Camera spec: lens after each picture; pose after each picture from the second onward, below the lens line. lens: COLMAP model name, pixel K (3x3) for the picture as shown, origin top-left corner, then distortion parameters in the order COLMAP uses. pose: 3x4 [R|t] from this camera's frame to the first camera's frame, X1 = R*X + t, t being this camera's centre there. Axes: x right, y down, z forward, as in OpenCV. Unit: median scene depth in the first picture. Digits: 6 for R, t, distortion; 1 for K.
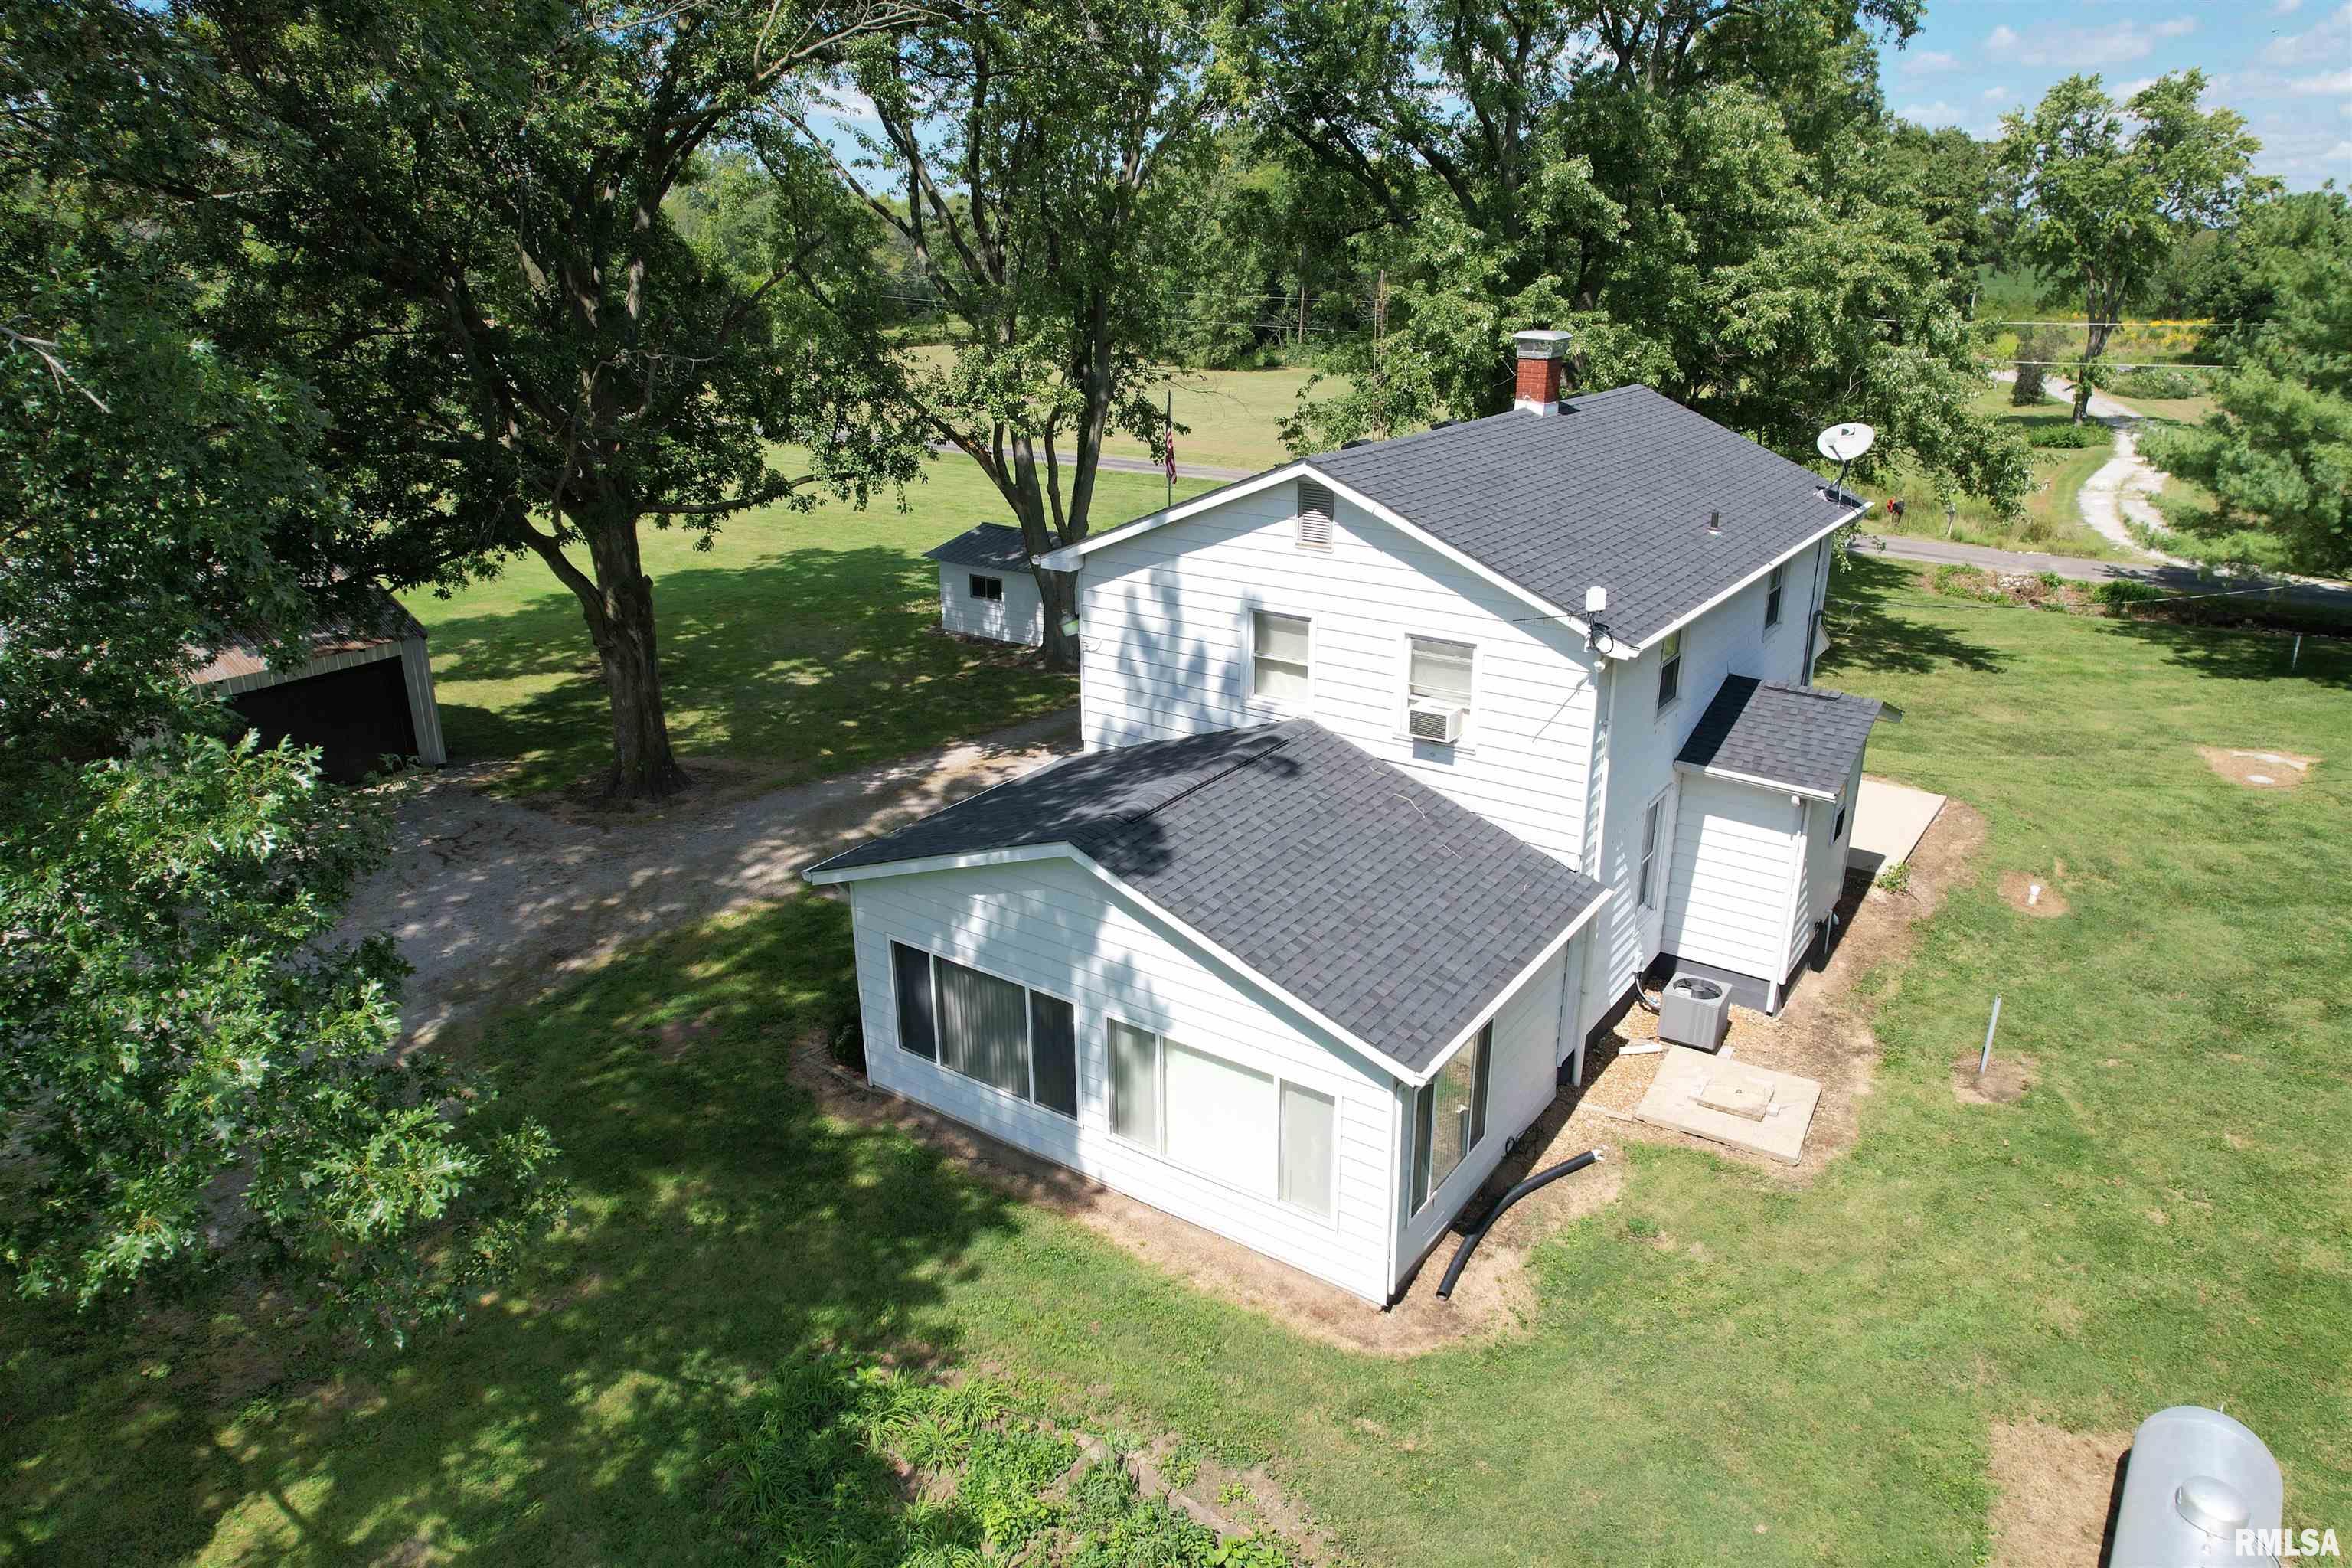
lens RADIAL K [[1500.3, 0, 1179.8], [0, 1500.3, 772.7], [0, 0, 1]] dist [-0.093157, 0.090951]
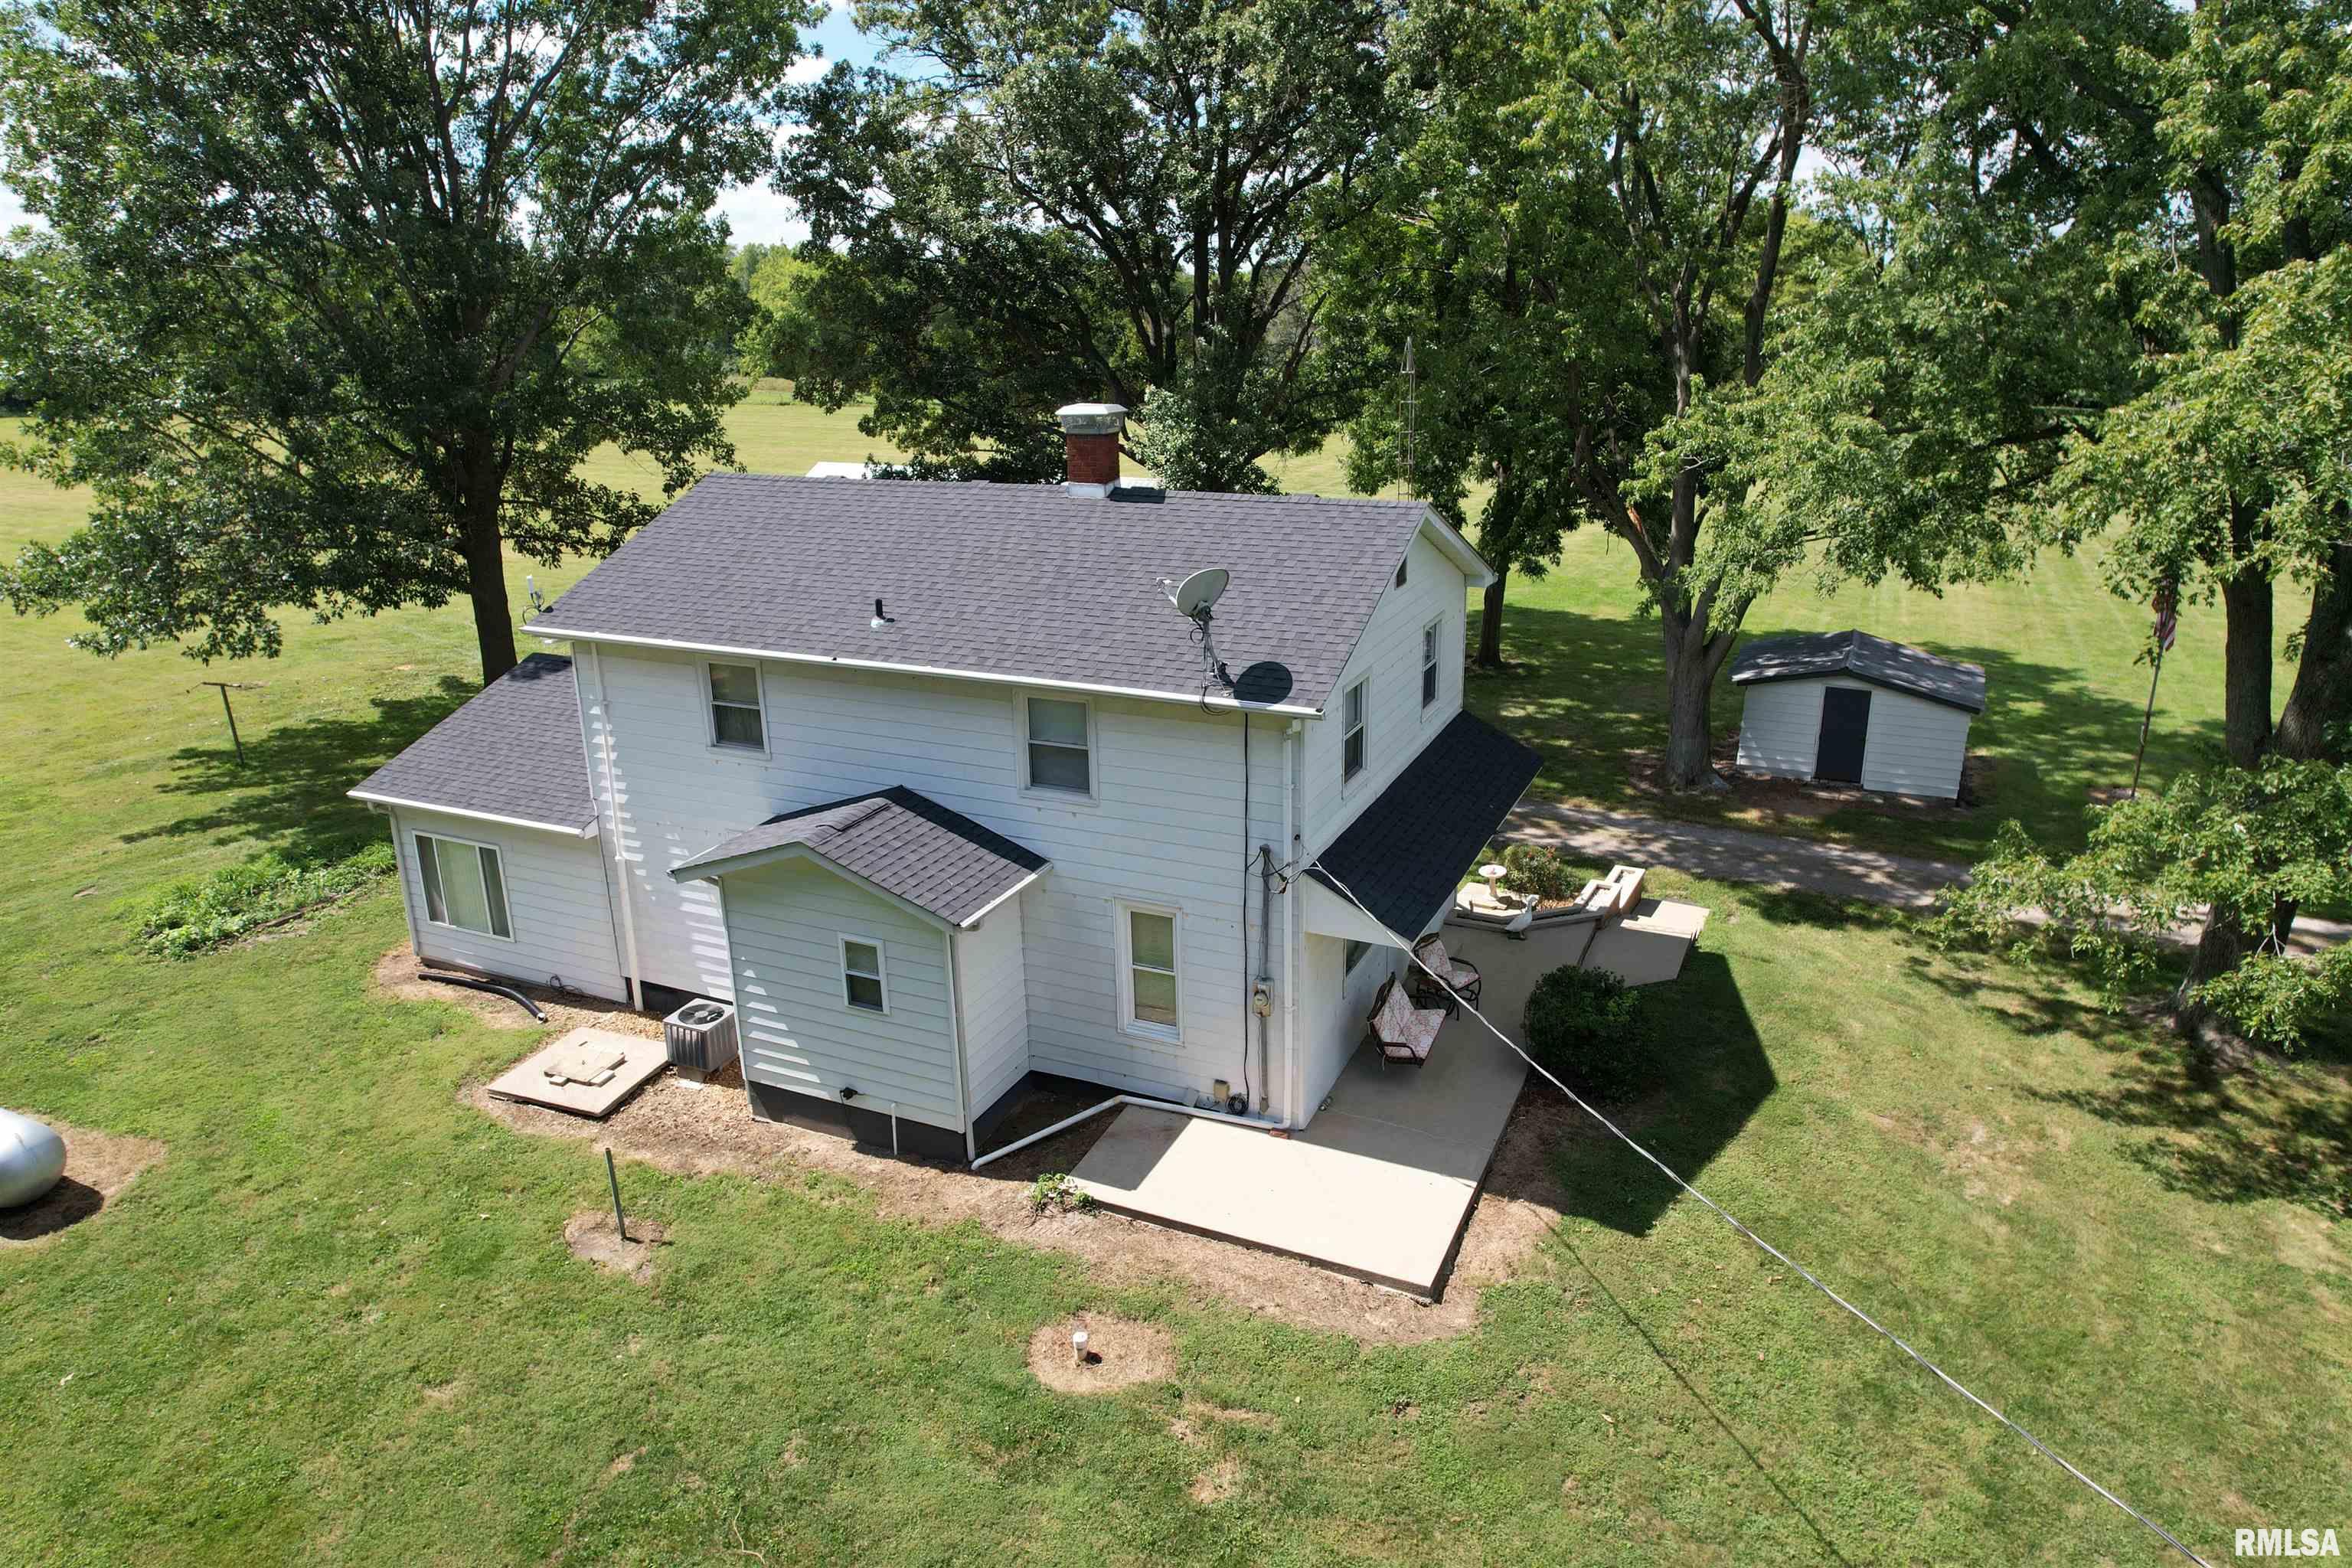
lens RADIAL K [[1500.3, 0, 1179.8], [0, 1500.3, 772.7], [0, 0, 1]] dist [-0.093157, 0.090951]
pose [[0.188098, 0.298195, -0.935788, 0.713339], [-0.316407, 0.920396, 0.229691, -0.193263], [0.929788, 0.252885, 0.267475, 0.521878]]
